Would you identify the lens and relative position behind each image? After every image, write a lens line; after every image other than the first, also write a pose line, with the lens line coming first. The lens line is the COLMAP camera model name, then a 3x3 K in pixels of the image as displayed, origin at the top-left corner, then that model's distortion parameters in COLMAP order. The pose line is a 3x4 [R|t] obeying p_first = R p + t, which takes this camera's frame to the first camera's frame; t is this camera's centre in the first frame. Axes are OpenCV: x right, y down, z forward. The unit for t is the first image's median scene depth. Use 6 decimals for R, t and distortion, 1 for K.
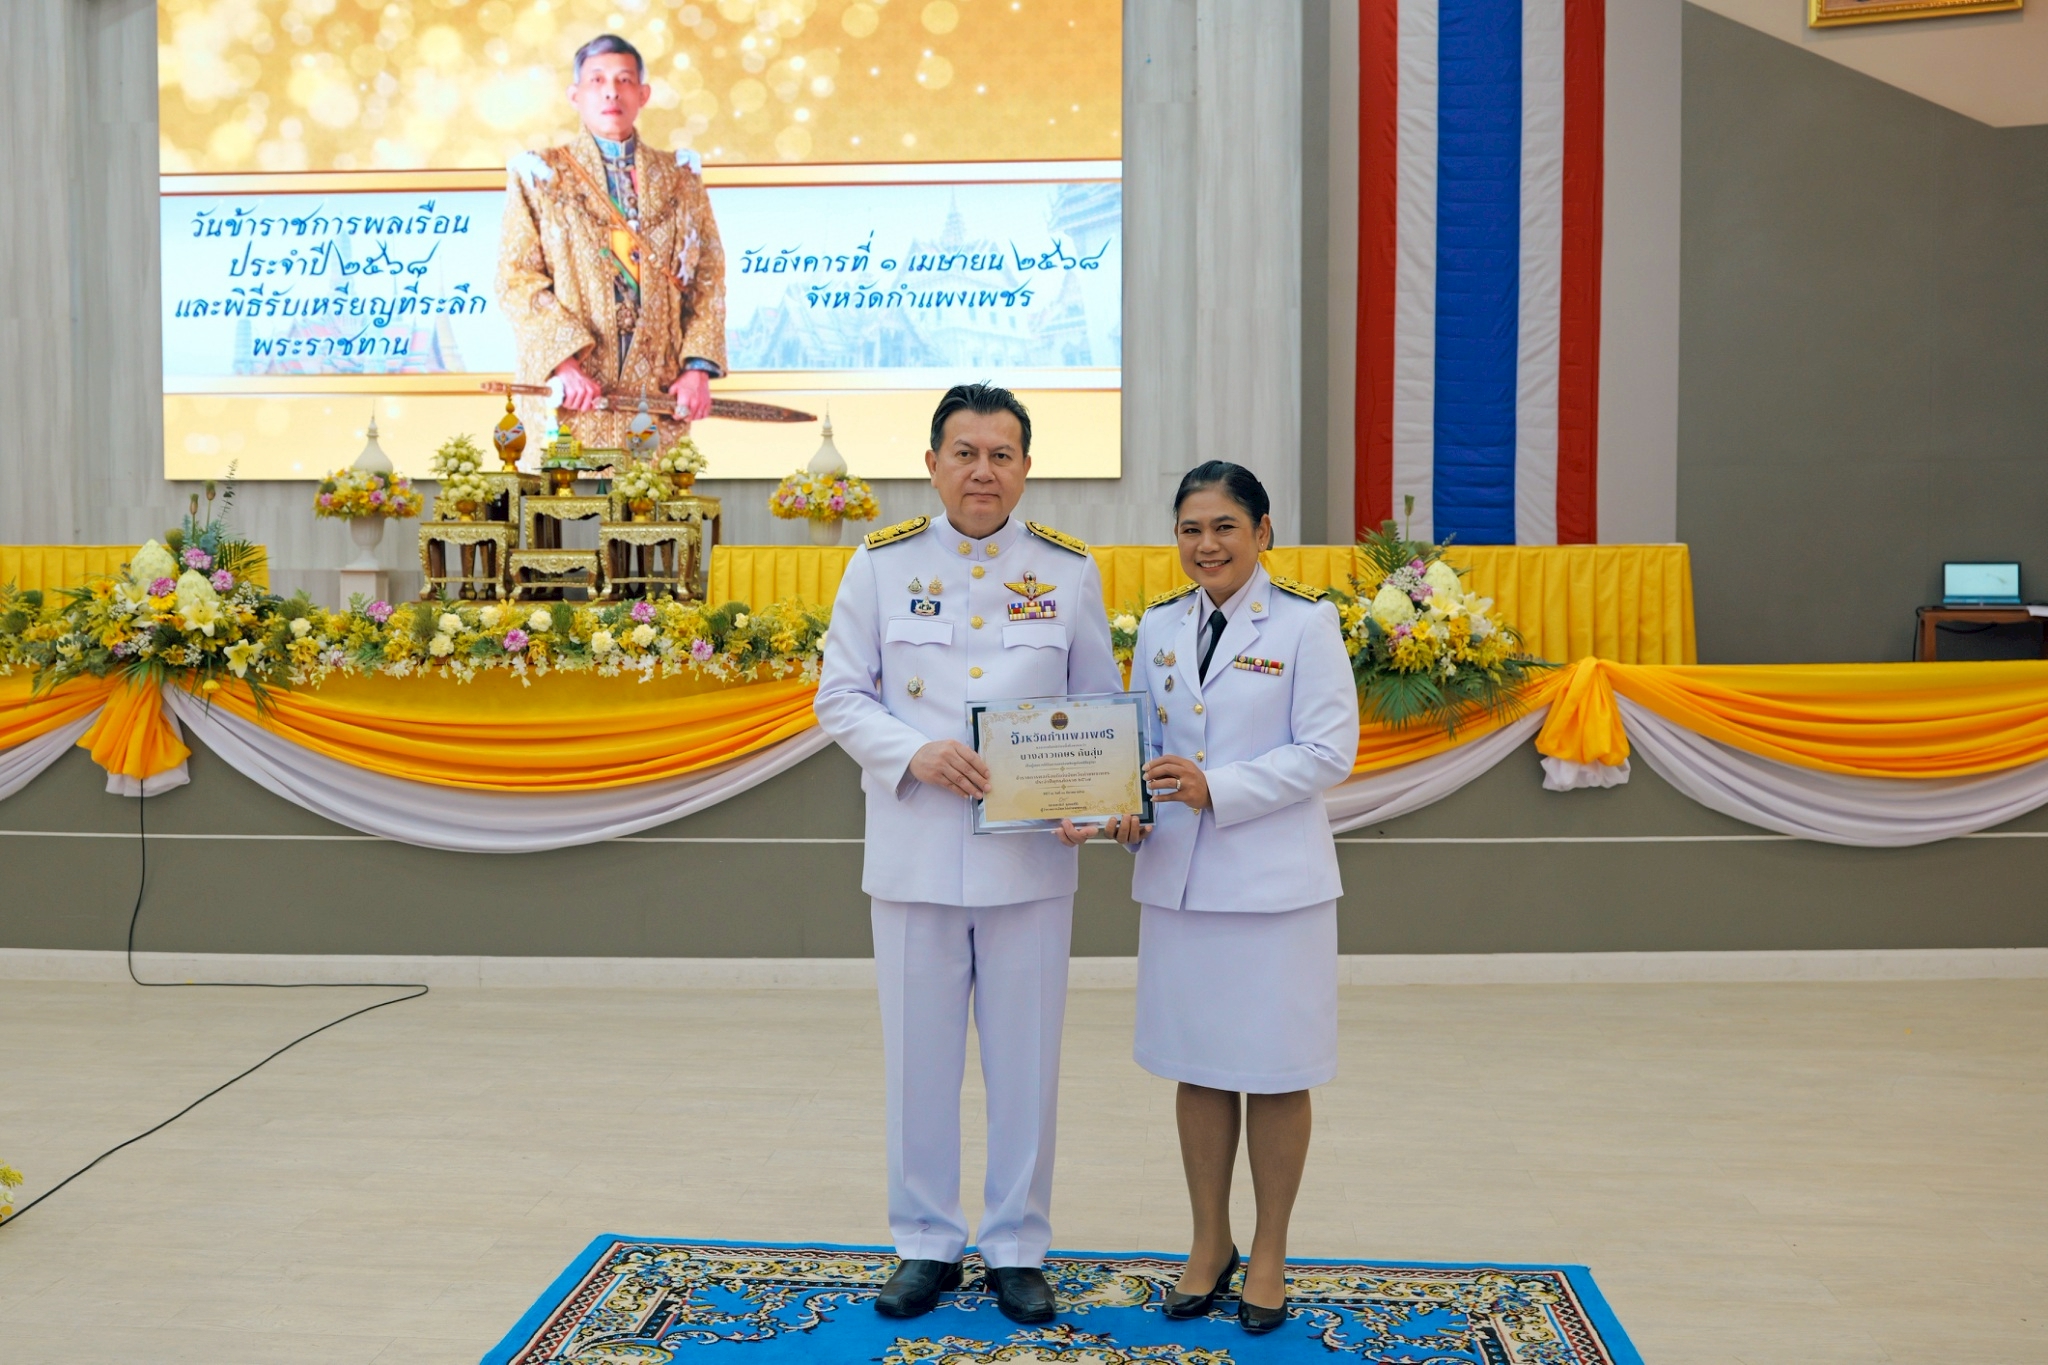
lens RADIAL K [[2044.9, 0, 1024.0], [0, 2044.9, 682.5], [0, 0, 1]] dist [0.011636, 0.031709]
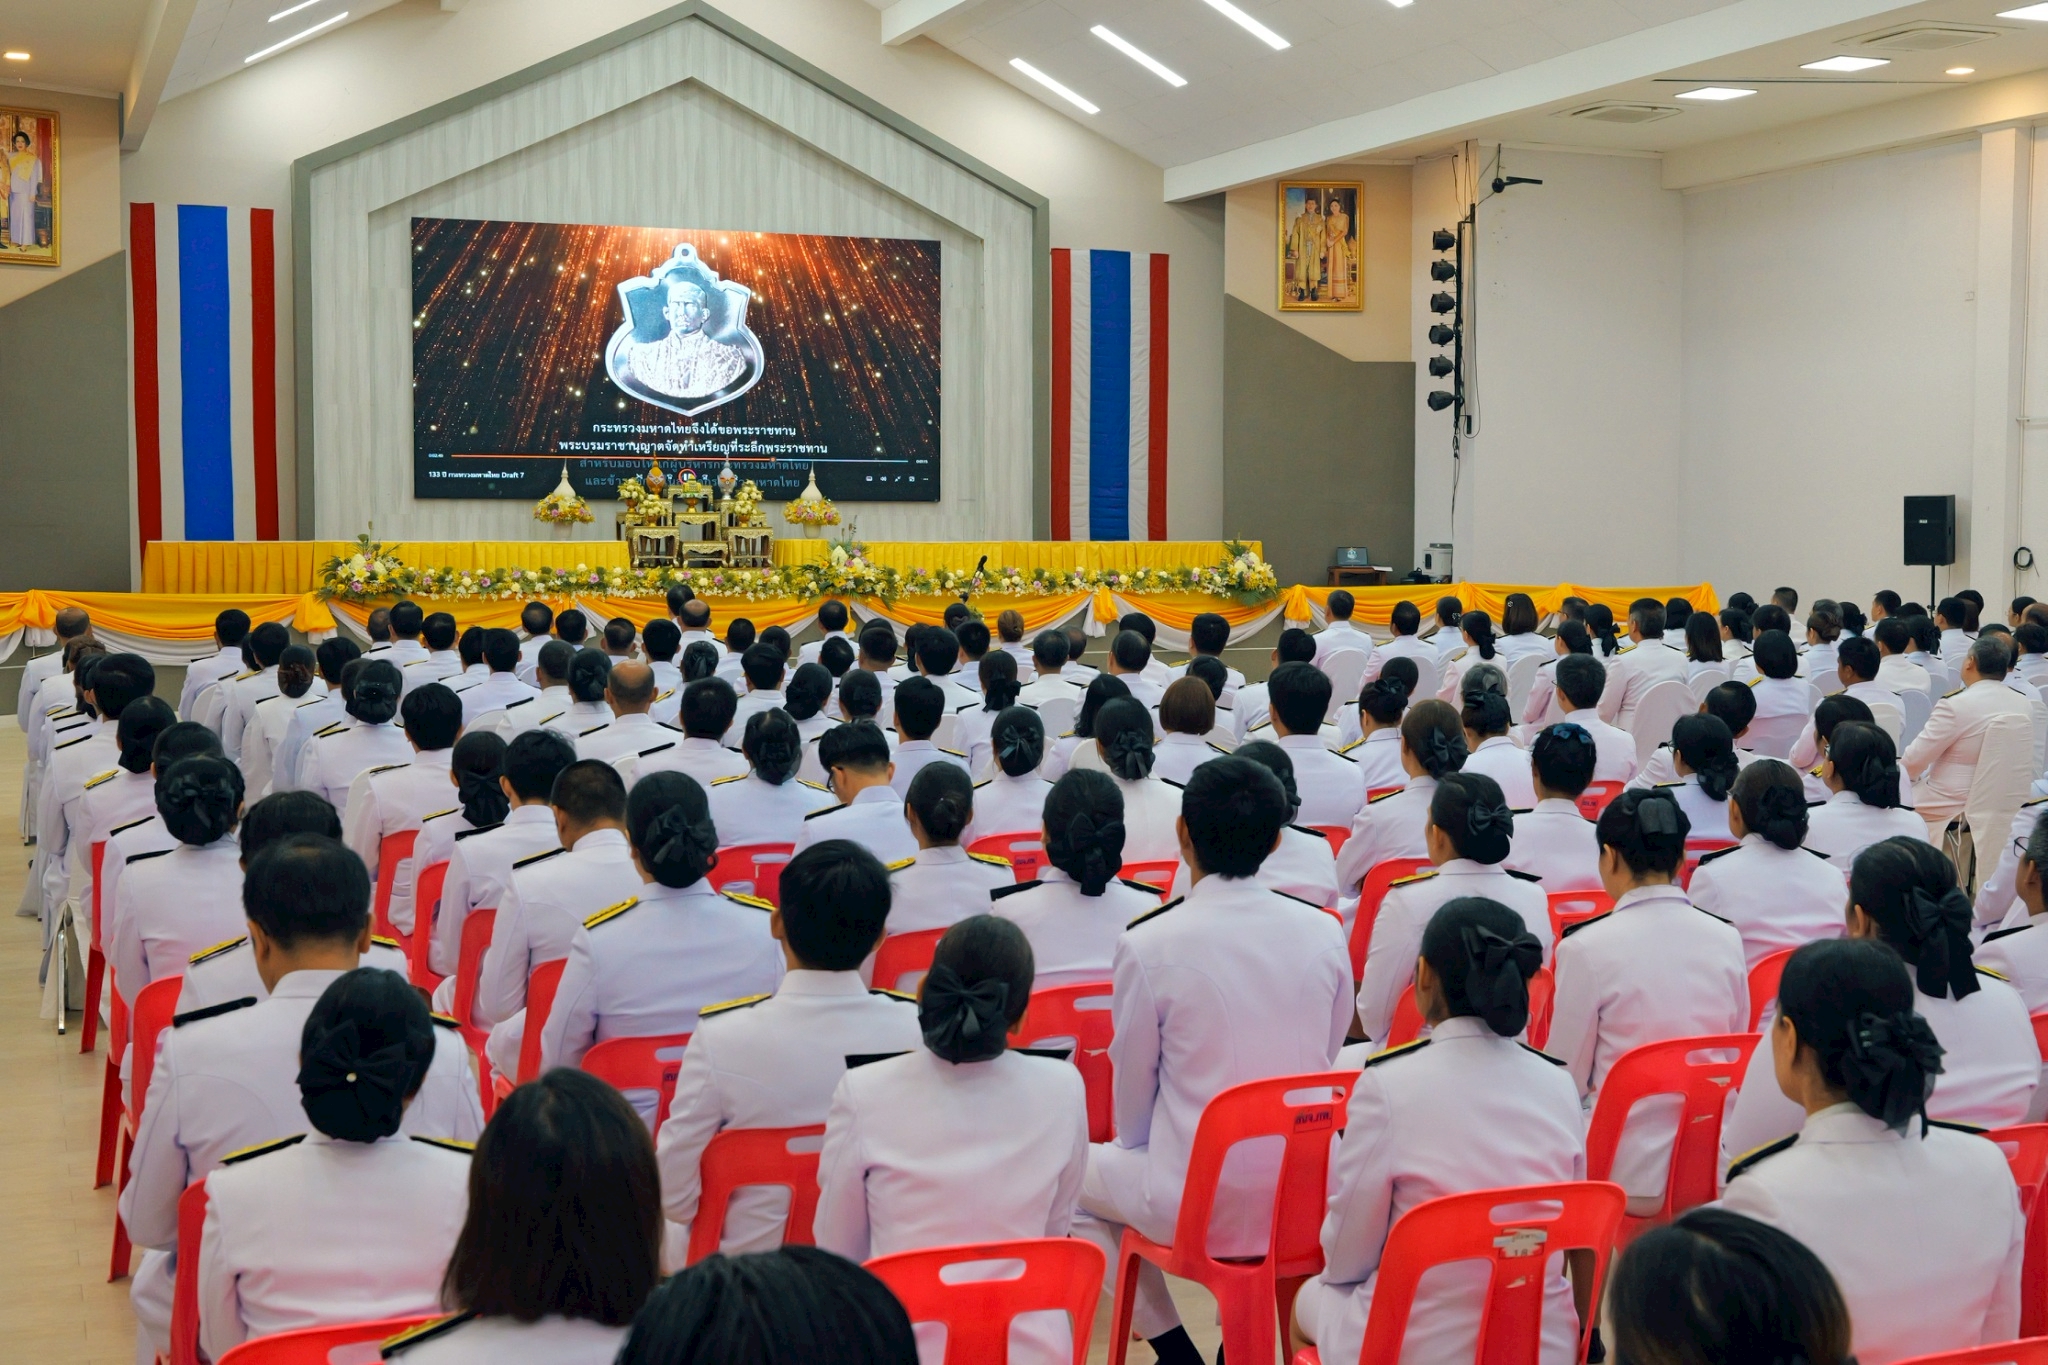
lens RADIAL K [[2044.9, 0, 1024.0], [0, 2044.9, 682.5], [0, 0, 1]] dist [0.011636, 0.031709]
pose [[0.912227, -0.028268, 0.408708, -0.691631], [0.020844, 0.999527, 0.022607, 0.028272], [-0.409154, -0.012103, 0.912385, -0.809975]]
